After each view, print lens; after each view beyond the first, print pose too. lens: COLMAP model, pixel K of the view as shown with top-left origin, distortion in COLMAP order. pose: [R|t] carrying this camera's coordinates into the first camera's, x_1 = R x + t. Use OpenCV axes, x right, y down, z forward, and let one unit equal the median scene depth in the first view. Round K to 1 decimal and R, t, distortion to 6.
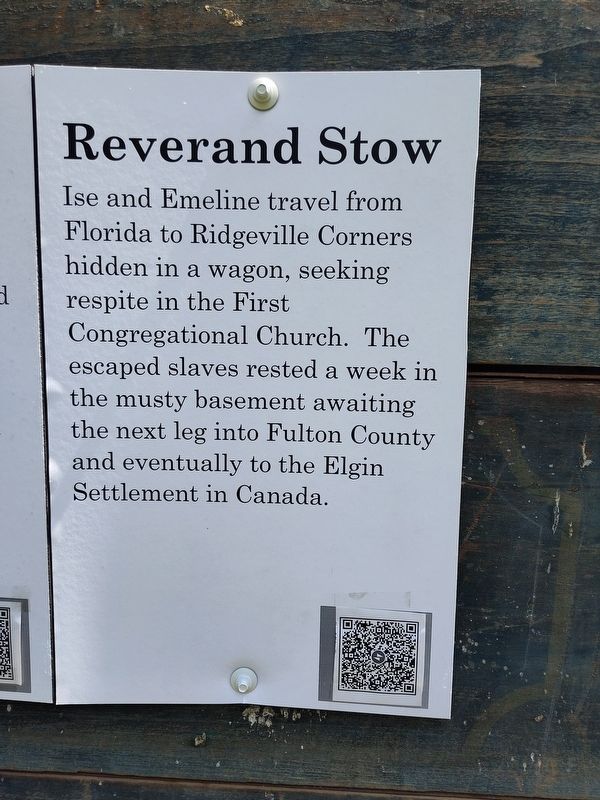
lens RADIAL K [[573.1, 0, 299.9], [0, 573.1, 378.6], [0, 0, 1]] dist [-0.006175, 0.005062]
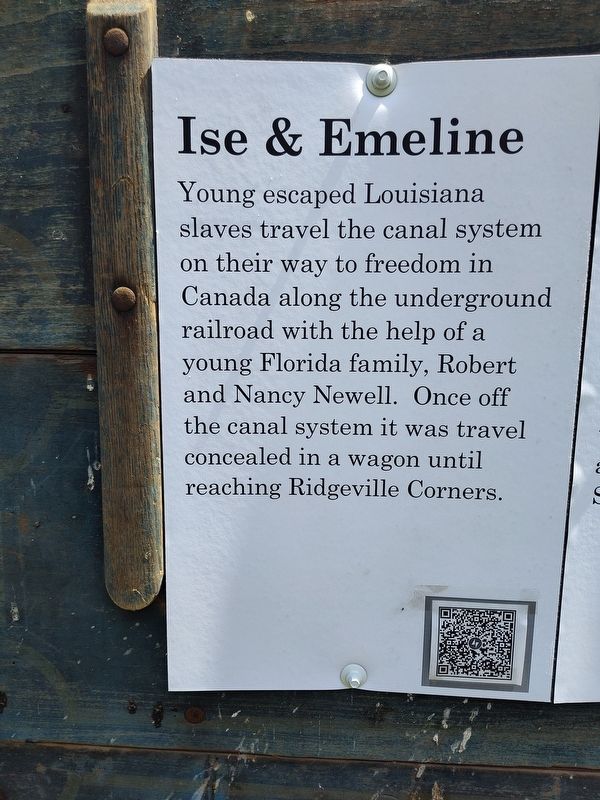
lens RADIAL K [[565.8, 0, 300.0], [0, 565.8, 400.0], [0, 0, 1]] dist [-0.005972, -0.001495]
pose [[0.999933, -0.007823, -0.008515, -0.598216], [0.008234, 0.998750, 0.049303, -0.013439], [0.008119, -0.049370, 0.998748, 0.017998]]
